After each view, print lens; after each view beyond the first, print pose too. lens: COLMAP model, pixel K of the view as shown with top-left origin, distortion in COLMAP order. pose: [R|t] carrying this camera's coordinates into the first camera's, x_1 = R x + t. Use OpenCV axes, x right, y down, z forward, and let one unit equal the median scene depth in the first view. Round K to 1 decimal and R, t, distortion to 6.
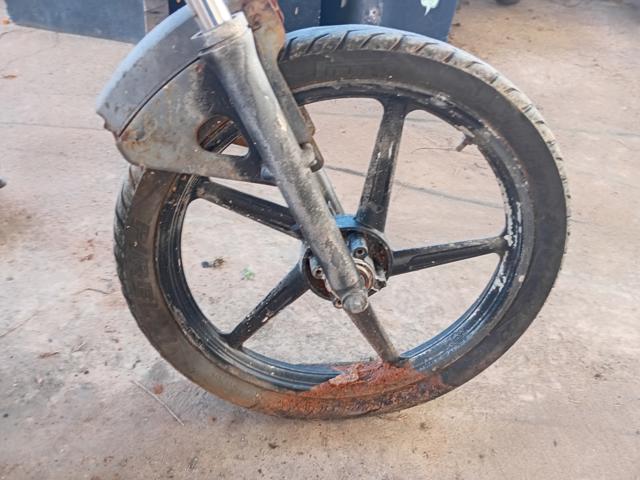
lens RADIAL K [[488.0, 0, 319.9], [0, 488.0, 240.7], [0, 0, 1]] dist [-0.017217, -0.010798]
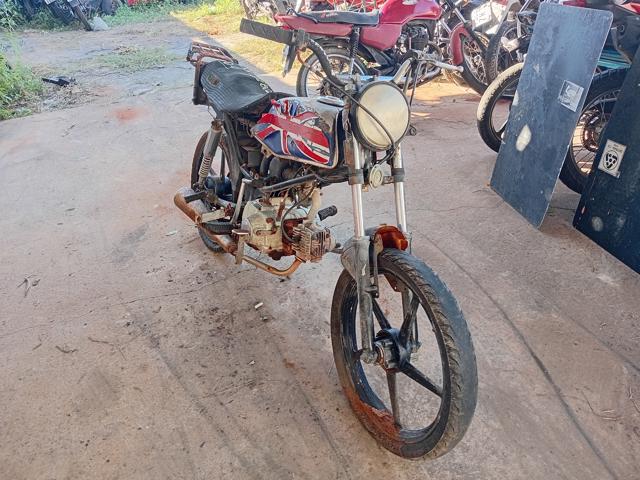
lens RADIAL K [[488.0, 0, 320.1], [0, 488.0, 240.0], [0, 0, 1]] dist [-0.017217, -0.010798]
pose [[0.393092, 0.388566, -0.833364, 1.098973], [-0.578647, 0.808893, 0.104212, -0.282023], [0.714596, 0.441258, 0.542811, -0.425173]]
